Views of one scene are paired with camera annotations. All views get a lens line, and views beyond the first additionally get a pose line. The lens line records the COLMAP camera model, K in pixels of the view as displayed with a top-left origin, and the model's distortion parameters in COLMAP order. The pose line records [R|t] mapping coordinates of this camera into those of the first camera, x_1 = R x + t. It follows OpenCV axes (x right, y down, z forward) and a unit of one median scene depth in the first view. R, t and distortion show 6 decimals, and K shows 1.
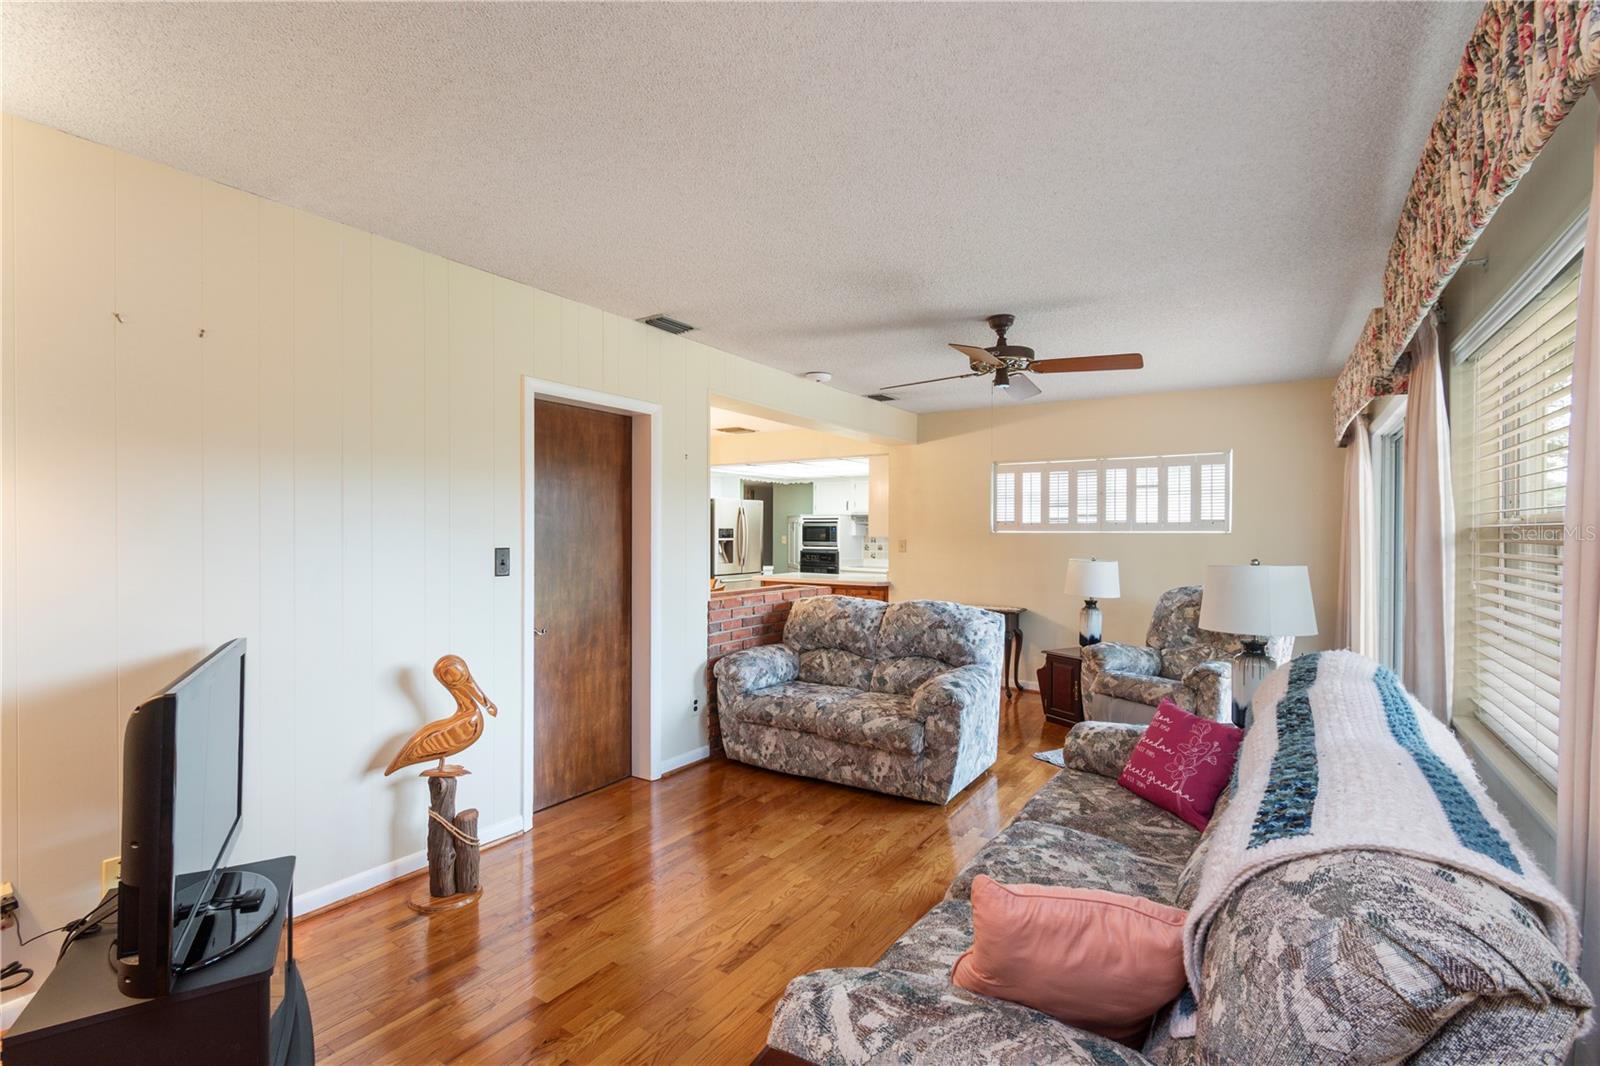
lens RADIAL K [[725.3, 0, 808.4], [0, 725.3, 528.8], [0, 0, 1]] dist [-0.000173, -0.000665]
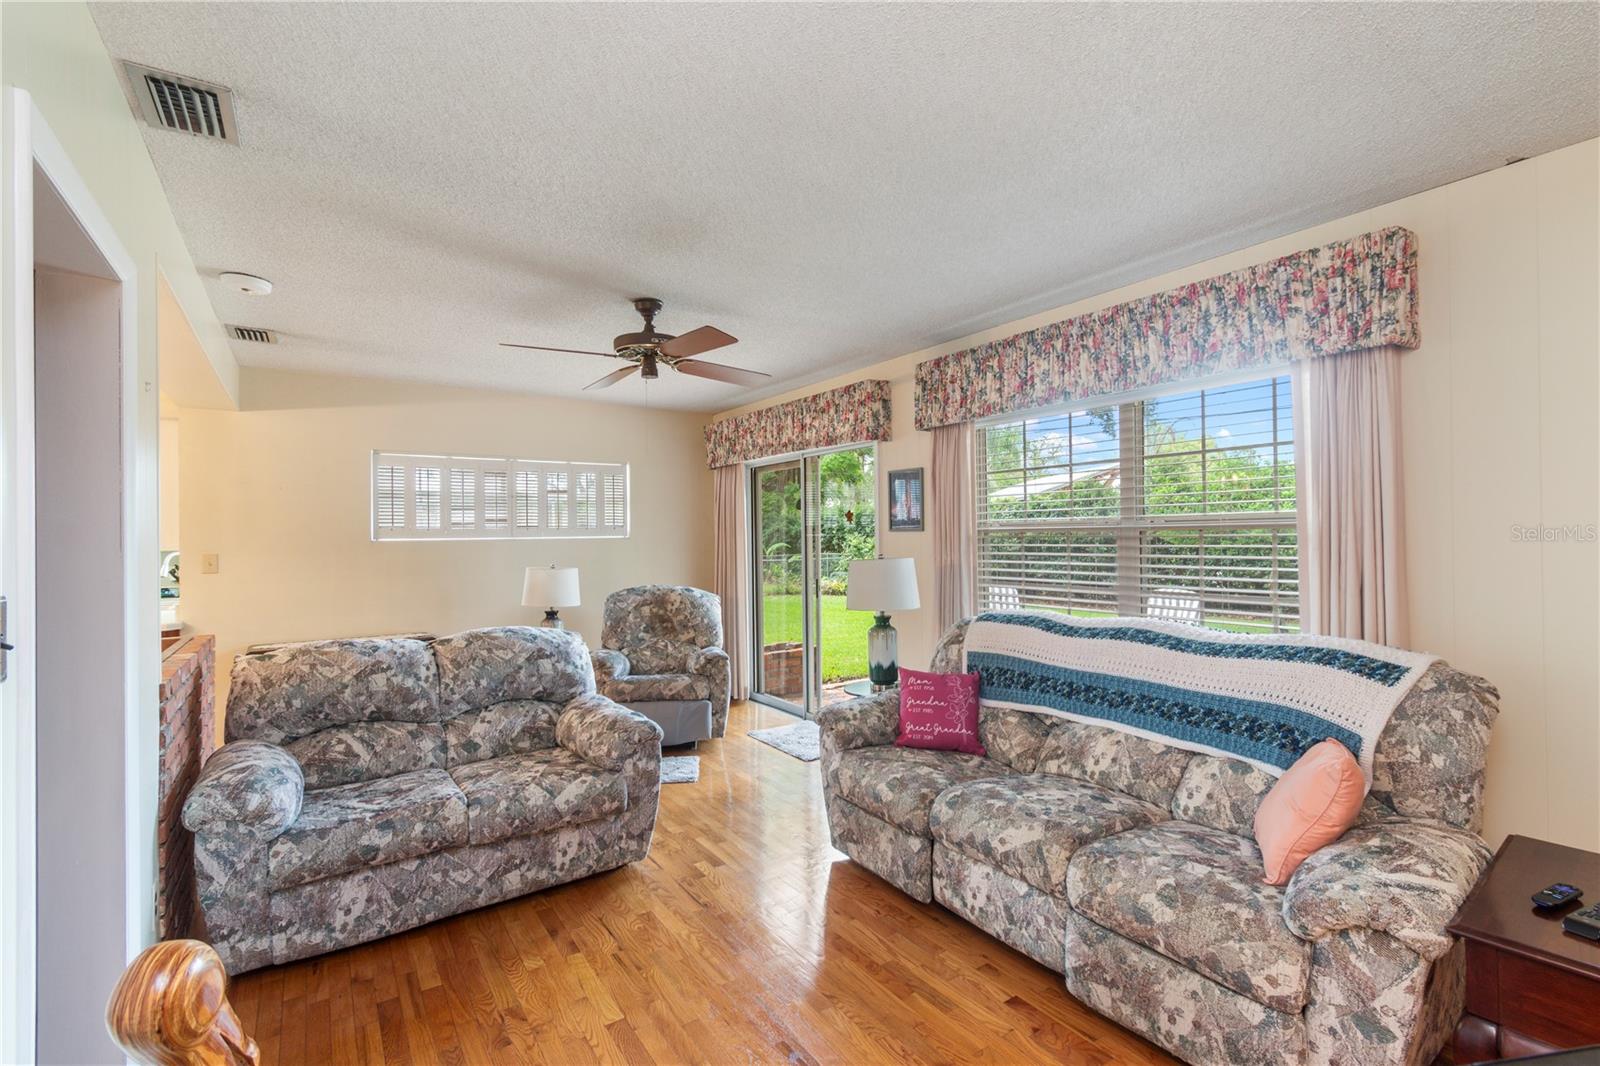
lens RADIAL K [[729.9, 0, 820.3], [0, 729.9, 529.6], [0, 0, 1]] dist [0.001532, -0.000307]
pose [[0.373476, -0.000720, 0.927640, -0.448069], [0.009818, 0.999947, -0.003176, 0.000617], [-0.927588, 0.010294, 0.373463, 0.413265]]
